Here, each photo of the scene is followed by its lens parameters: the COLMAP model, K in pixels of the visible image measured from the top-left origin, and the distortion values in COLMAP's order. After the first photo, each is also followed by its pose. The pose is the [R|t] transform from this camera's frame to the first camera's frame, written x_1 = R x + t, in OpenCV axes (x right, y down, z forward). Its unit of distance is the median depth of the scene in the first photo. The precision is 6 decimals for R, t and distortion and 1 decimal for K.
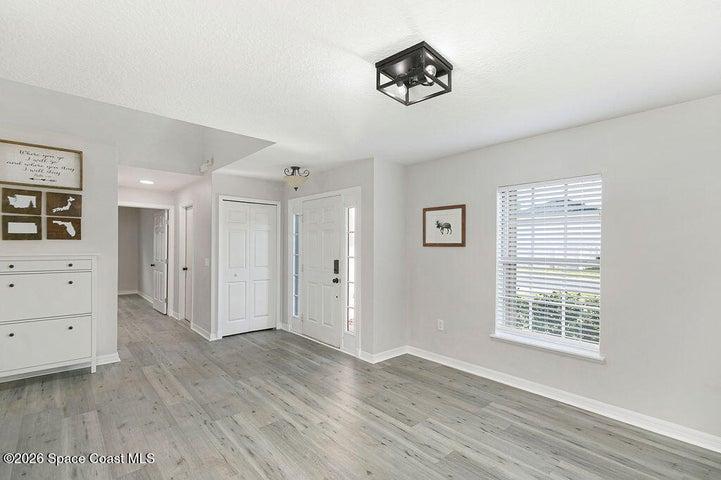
lens RADIAL K [[333.1, 0, 351.2], [0, 333.1, 250.3], [0, 0, 1]] dist [0.009304, 0.000273]
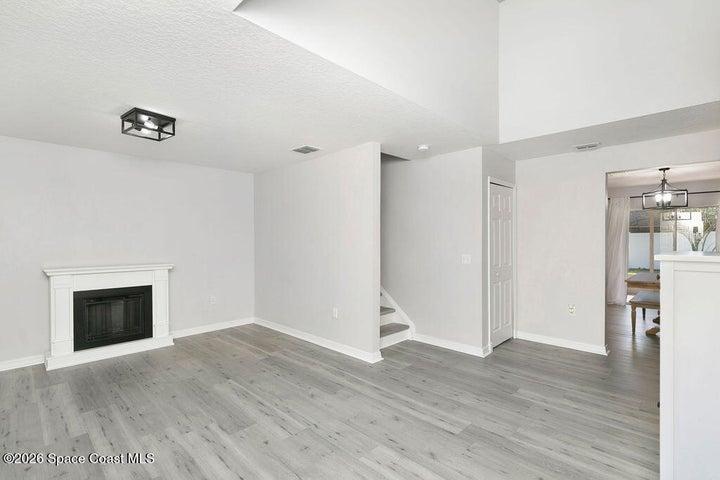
lens RADIAL K [[332.6, 0, 349.1], [0, 332.6, 242.4], [0, 0, 1]] dist [0.009304, 0.000273]
pose [[-0.997923, -0.006128, -0.064128, -0.328300], [-0.006856, 0.999914, 0.011149, -0.007012], [0.064054, 0.011565, -0.997879, 1.361039]]
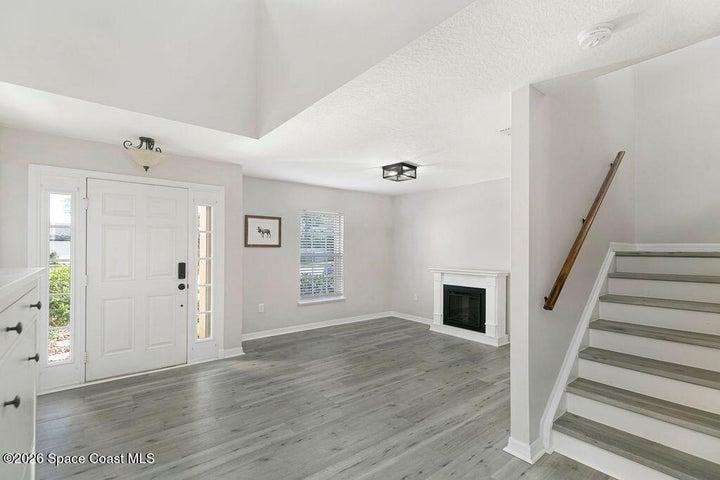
lens RADIAL K [[332.6, 0, 357.7], [0, 332.6, 247.0], [0, 0, 1]] dist [0.009304, 0.000273]
pose [[0.036306, -0.002197, 0.999338, -1.083211], [0.006436, 0.999977, 0.001965, -0.012568], [-0.999320, 0.006360, 0.036319, 0.625862]]
